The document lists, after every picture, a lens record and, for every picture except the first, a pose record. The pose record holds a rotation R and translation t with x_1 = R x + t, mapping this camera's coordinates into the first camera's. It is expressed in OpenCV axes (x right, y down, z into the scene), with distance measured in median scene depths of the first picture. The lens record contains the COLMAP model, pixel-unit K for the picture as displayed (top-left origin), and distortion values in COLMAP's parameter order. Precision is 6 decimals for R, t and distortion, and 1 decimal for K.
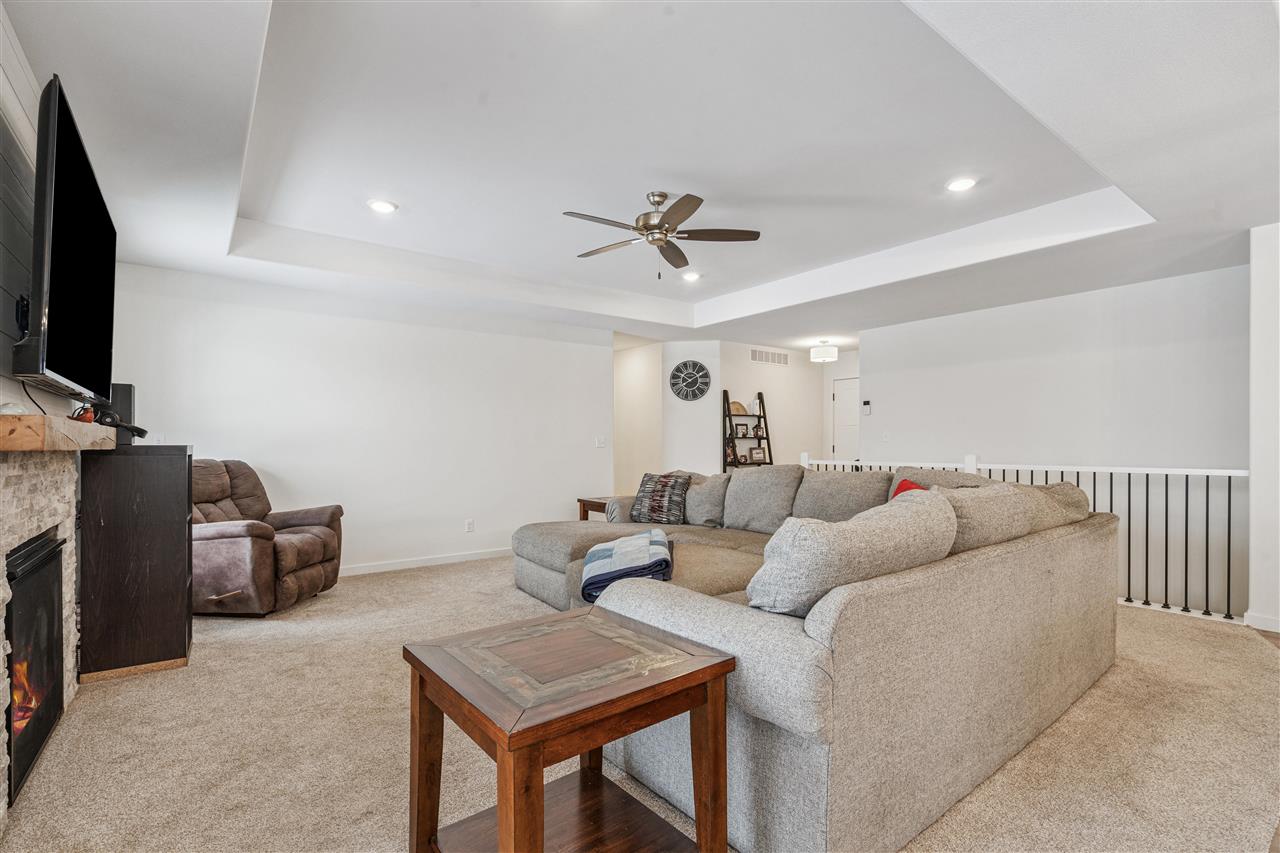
lens RADIAL K [[577.0, 0, 642.6], [0, 577.0, 431.2], [0, 0, 1]] dist [-0.001539, -0.000262]
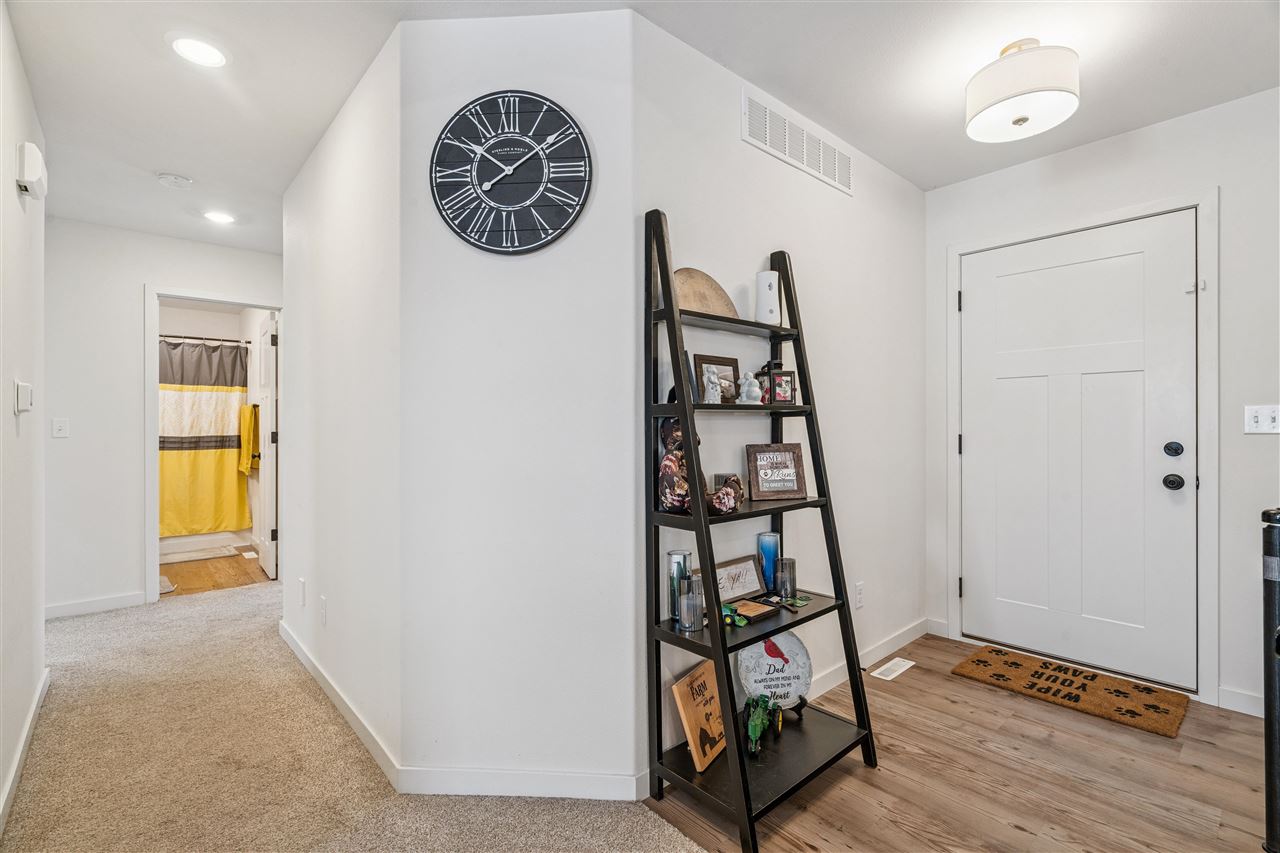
lens RADIAL K [[577.0, 0, 642.6], [0, 577.0, 431.2], [0, 0, 1]] dist [-0.001539, -0.000262]
pose [[0.995896, -0.004579, 0.090387, 0.114677], [0.002932, 0.999827, 0.018341, 0.016950], [-0.090456, -0.018000, 0.995738, 0.747122]]
